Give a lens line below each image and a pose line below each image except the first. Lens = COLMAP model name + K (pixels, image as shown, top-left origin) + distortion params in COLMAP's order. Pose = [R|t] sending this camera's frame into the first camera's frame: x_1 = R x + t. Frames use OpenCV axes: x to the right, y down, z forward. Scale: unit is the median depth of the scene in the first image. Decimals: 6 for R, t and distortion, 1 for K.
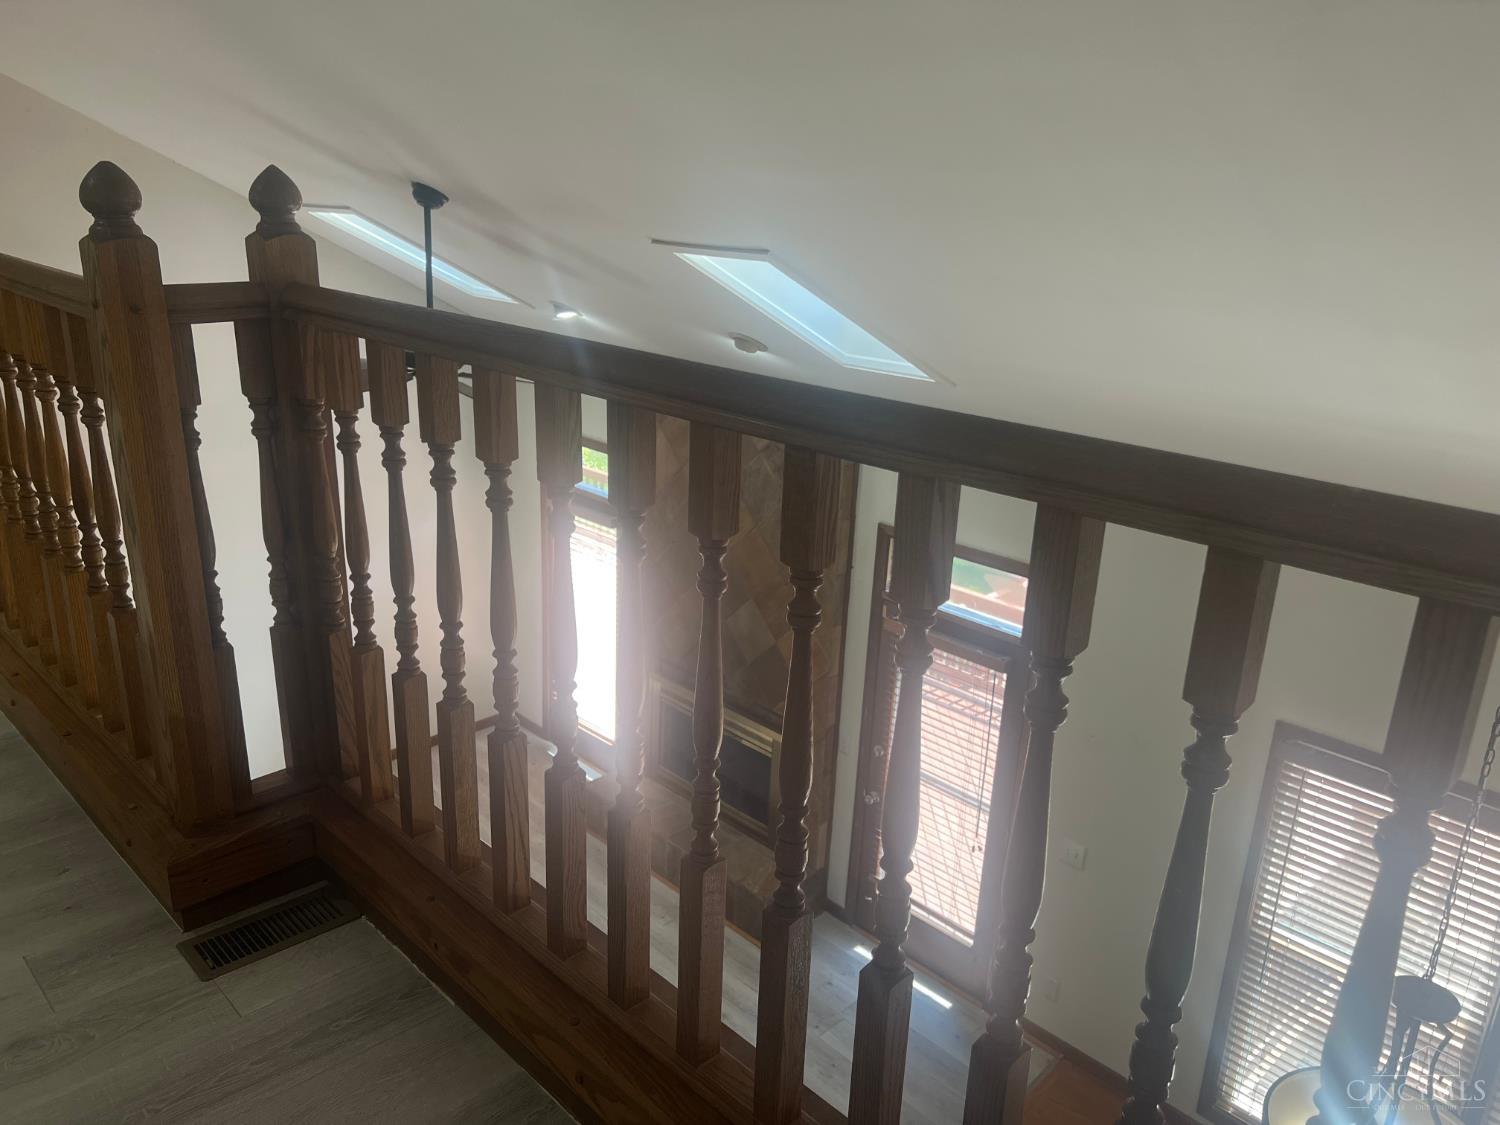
lens RADIAL K [[1134.0, 0, 749.8], [0, 1134.0, 572.8], [0, 0, 1]] dist [0.060881, -0.066209]
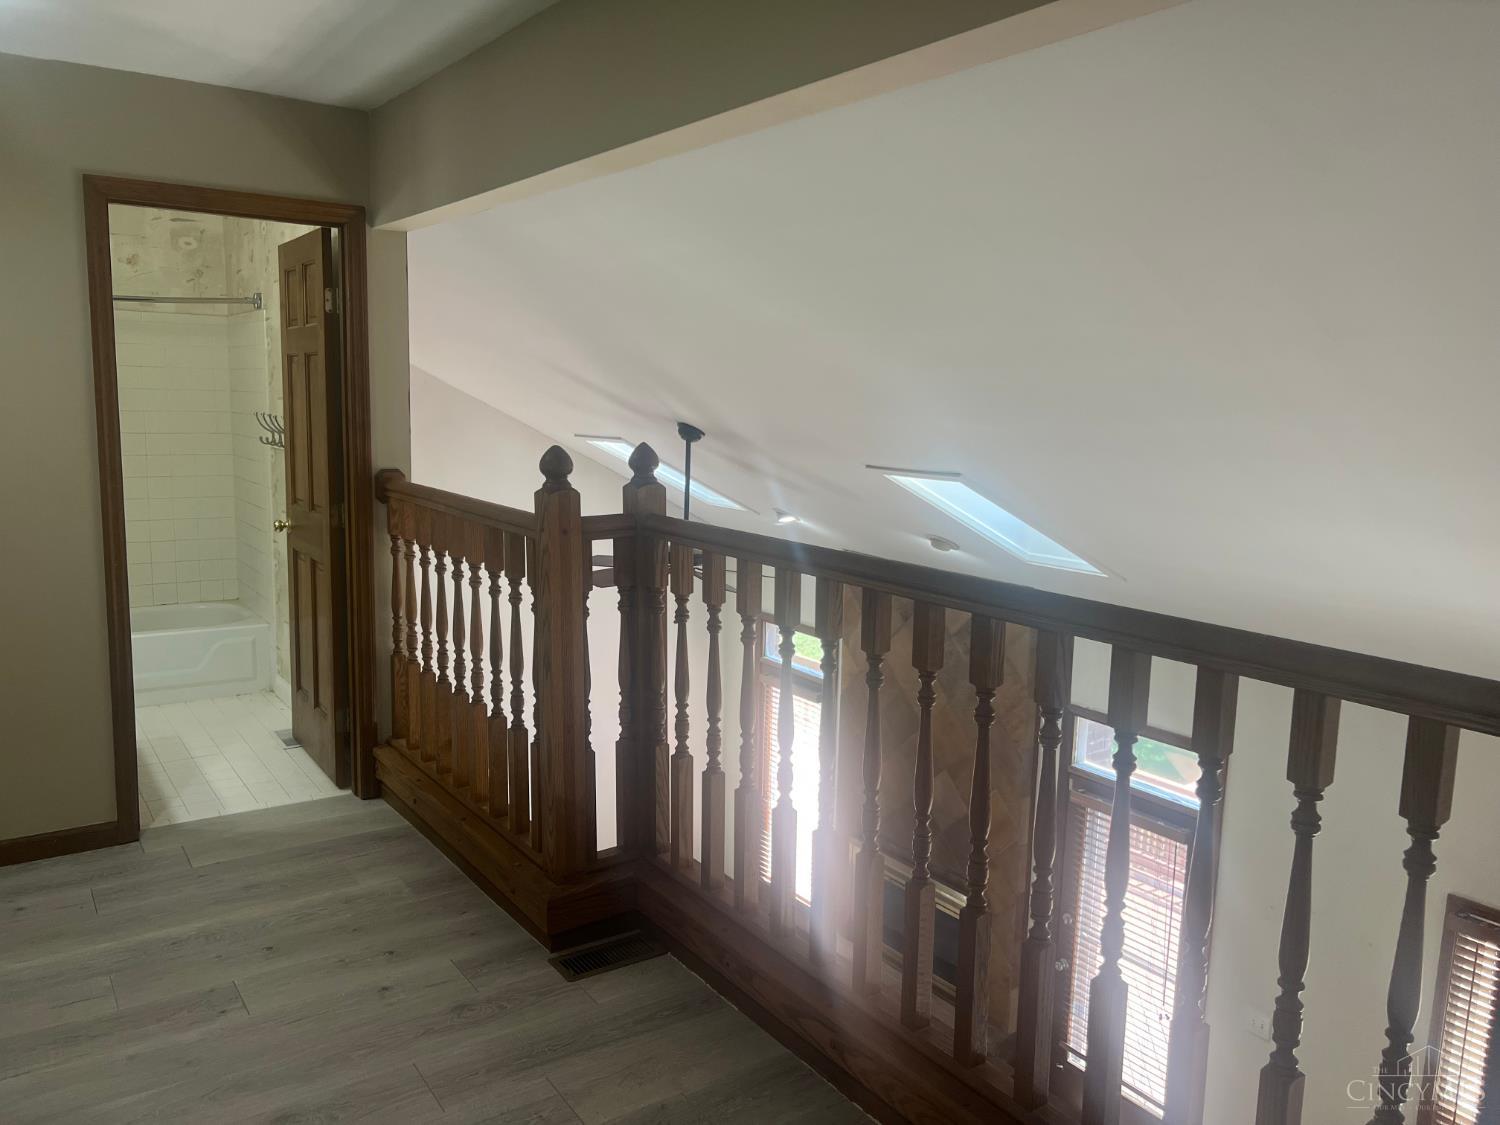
lens RADIAL K [[1134.0, 0, 751.6], [0, 1134.0, 558.4], [0, 0, 1]] dist [0.060881, -0.066209]
pose [[0.986411, 0.002709, -0.164271, -0.007879], [-0.032268, 0.983584, -0.177544, 0.061898], [0.161094, 0.180432, 0.970306, -0.377960]]
